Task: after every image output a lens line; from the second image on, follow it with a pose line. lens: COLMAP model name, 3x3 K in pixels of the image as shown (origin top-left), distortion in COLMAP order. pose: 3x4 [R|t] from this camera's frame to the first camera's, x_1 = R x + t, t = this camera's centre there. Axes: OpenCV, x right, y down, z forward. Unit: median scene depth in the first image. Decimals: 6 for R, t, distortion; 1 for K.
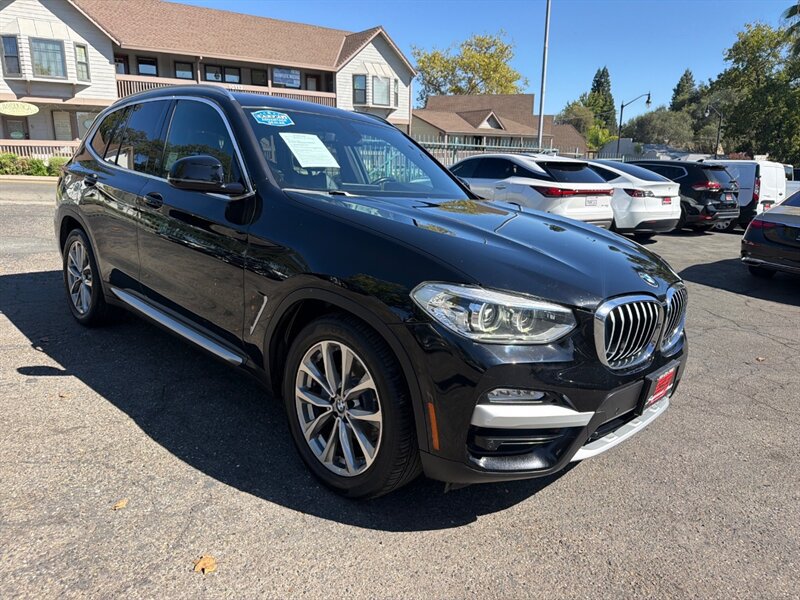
lens RADIAL K [[568.7, 0, 414.6], [0, 568.7, 300.1], [0, 0, 1]] dist [0.030559, -0.038039]
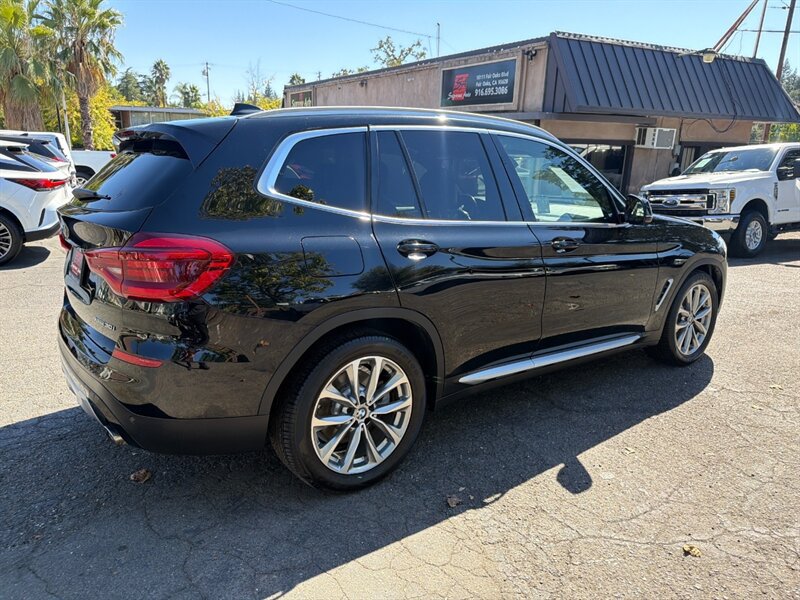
lens RADIAL K [[568.7, 0, 396.4], [0, 568.7, 296.2], [0, 0, 1]] dist [0.030559, -0.038039]
pose [[0.164105, -0.279094, 0.946137, -0.163960], [0.209815, 0.947069, 0.242977, -0.043614], [-0.963871, 0.158640, 0.213977, 0.121297]]
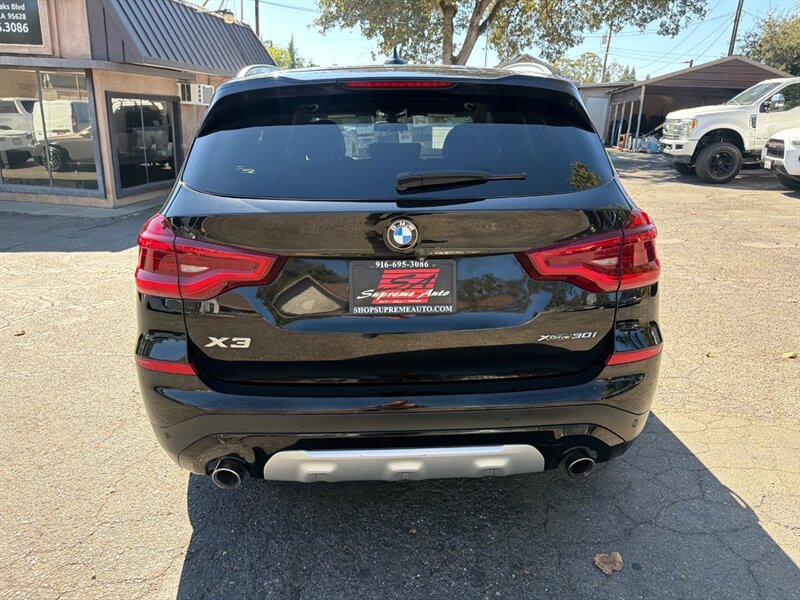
lens RADIAL K [[568.7, 0, 399.5], [0, 568.7, 299.3], [0, 0, 1]] dist [0.030559, -0.038039]
pose [[-0.711650, -0.262085, 0.651818, -0.123677], [0.110578, 0.874457, 0.472332, -0.063563], [-0.693777, 0.408212, -0.593326, 0.223566]]
